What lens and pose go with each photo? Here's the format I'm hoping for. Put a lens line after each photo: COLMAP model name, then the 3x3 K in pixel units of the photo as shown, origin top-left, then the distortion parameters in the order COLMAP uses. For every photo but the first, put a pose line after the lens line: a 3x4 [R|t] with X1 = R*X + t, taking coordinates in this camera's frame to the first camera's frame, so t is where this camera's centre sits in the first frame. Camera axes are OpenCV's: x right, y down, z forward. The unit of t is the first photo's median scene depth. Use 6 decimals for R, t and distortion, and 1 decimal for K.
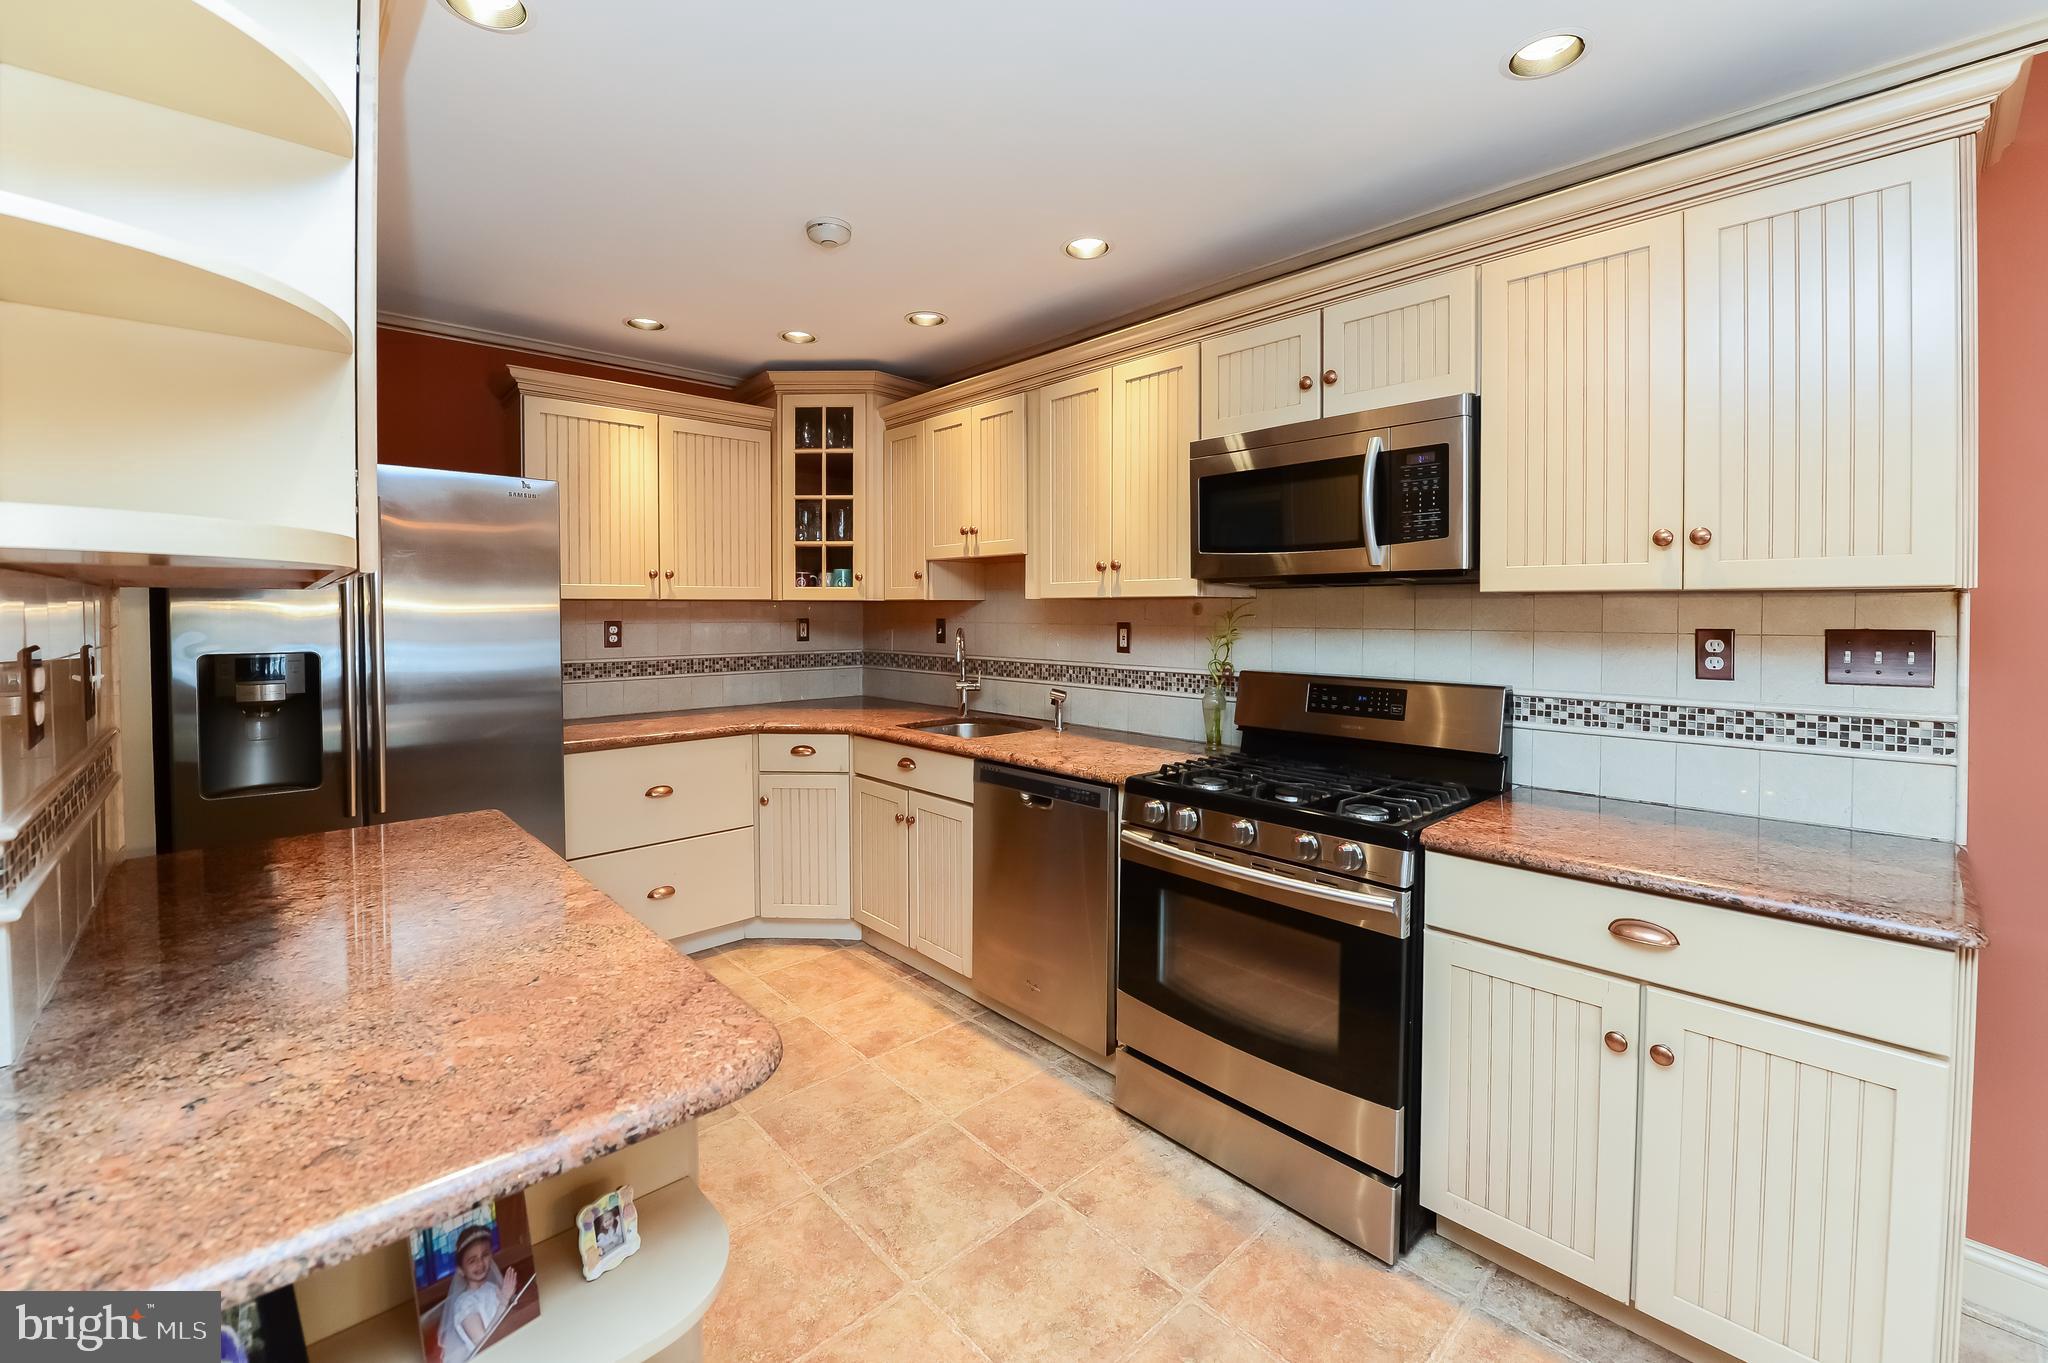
lens RADIAL K [[876.6, 0, 995.9], [0, 876.6, 627.0], [0, 0, 1]] dist [-0.004431, -0.000235]
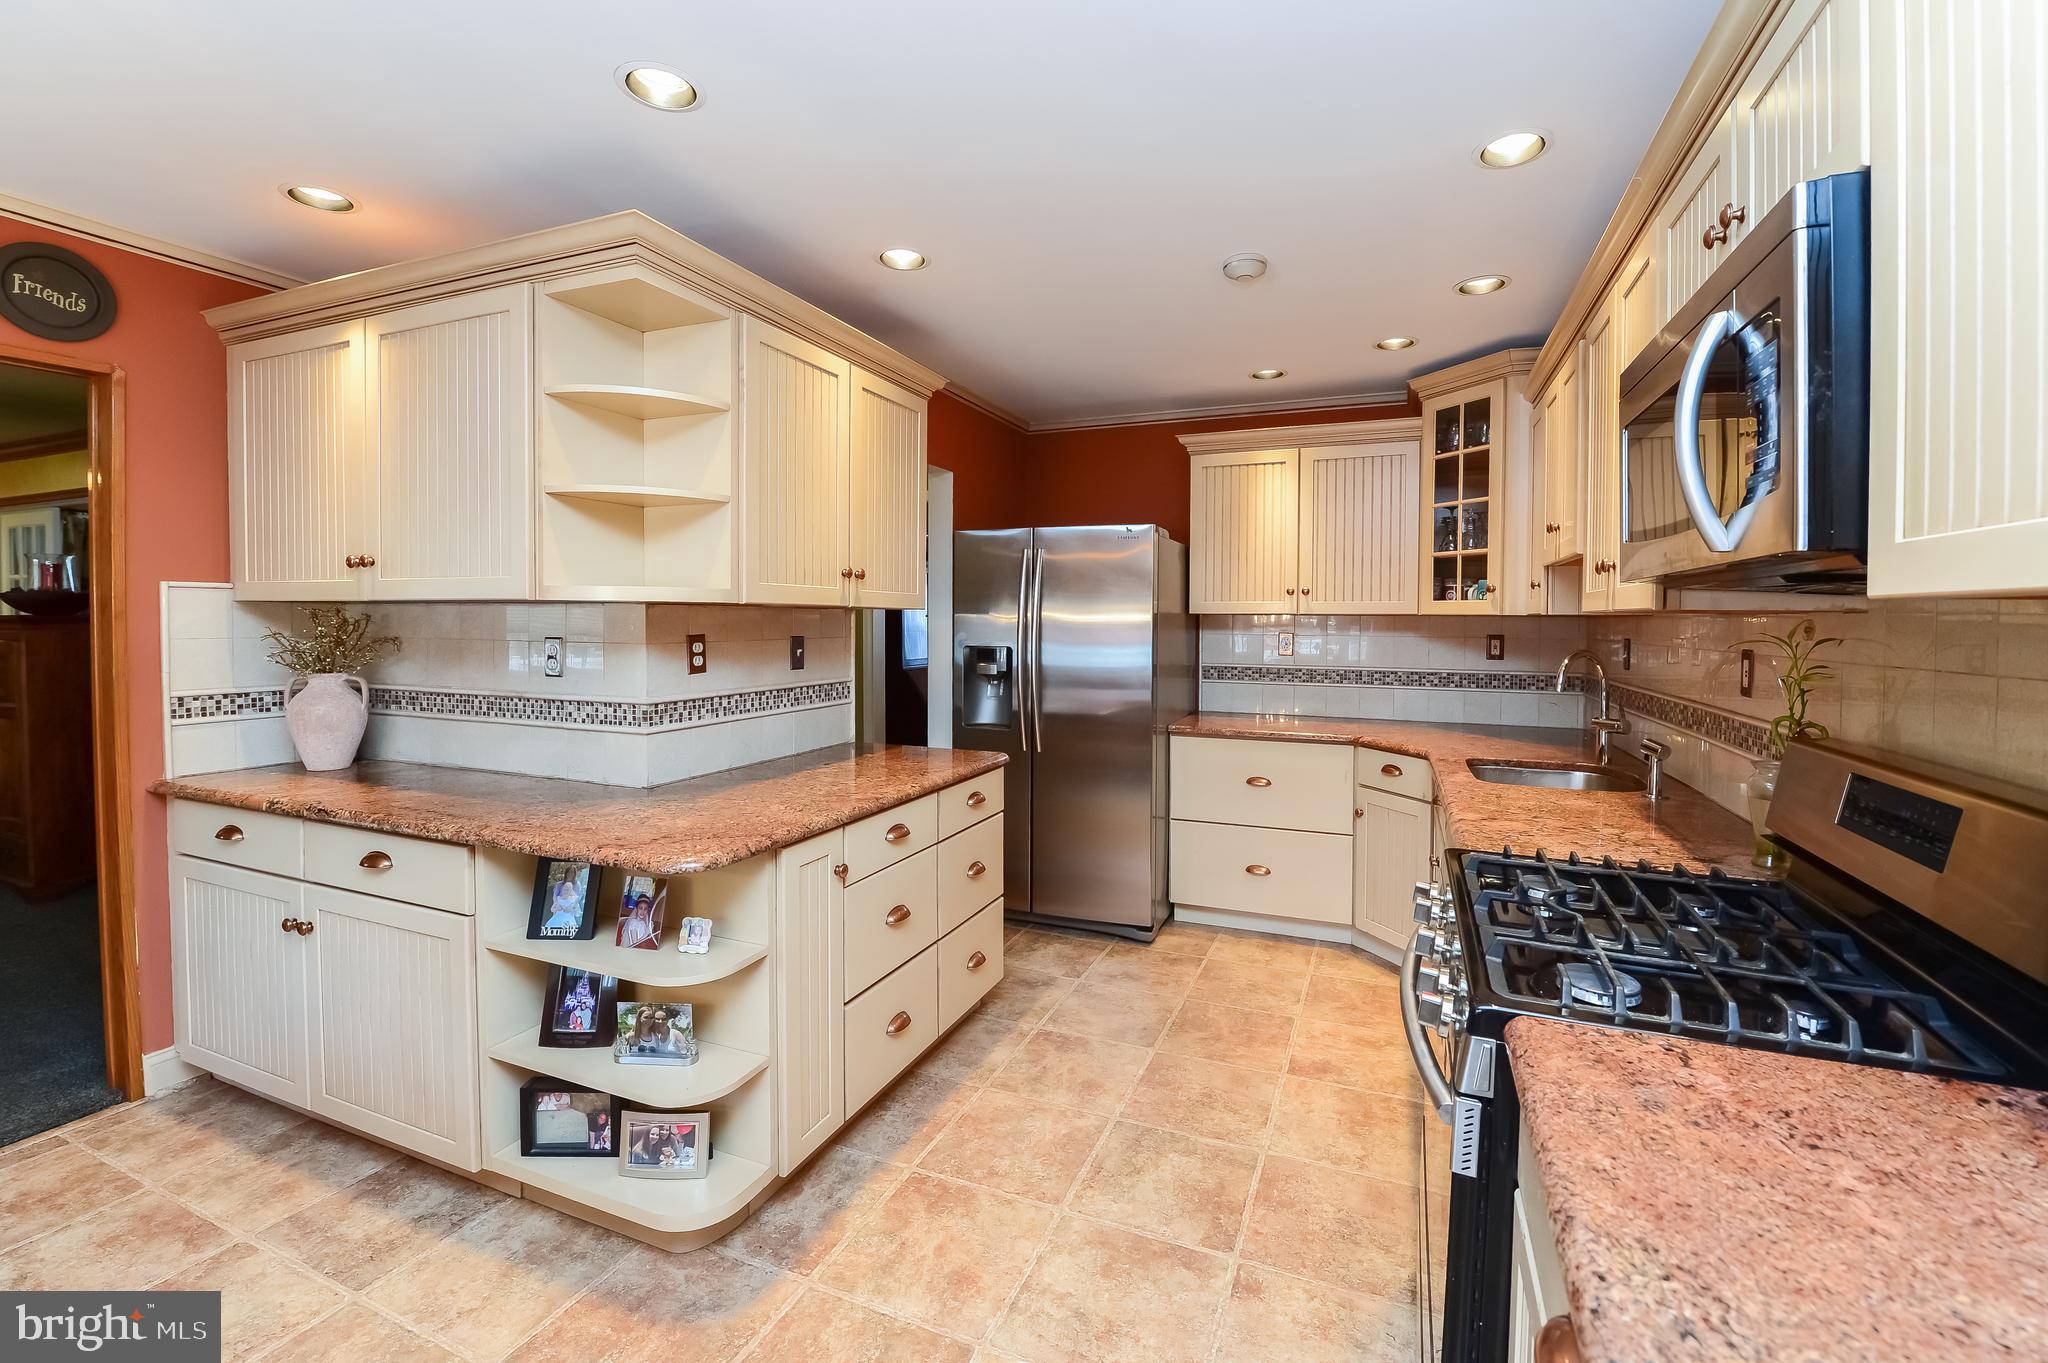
lens RADIAL K [[833.5, 0, 1033.1], [0, 833.5, 637.0], [0, 0, 1]] dist [-0.007506, -0.000086]
pose [[0.426868, 0.024613, -0.903979, 0.476694], [-0.027429, 0.999522, 0.014262, -0.008788], [0.903898, 0.018707, 0.427339, 0.267585]]
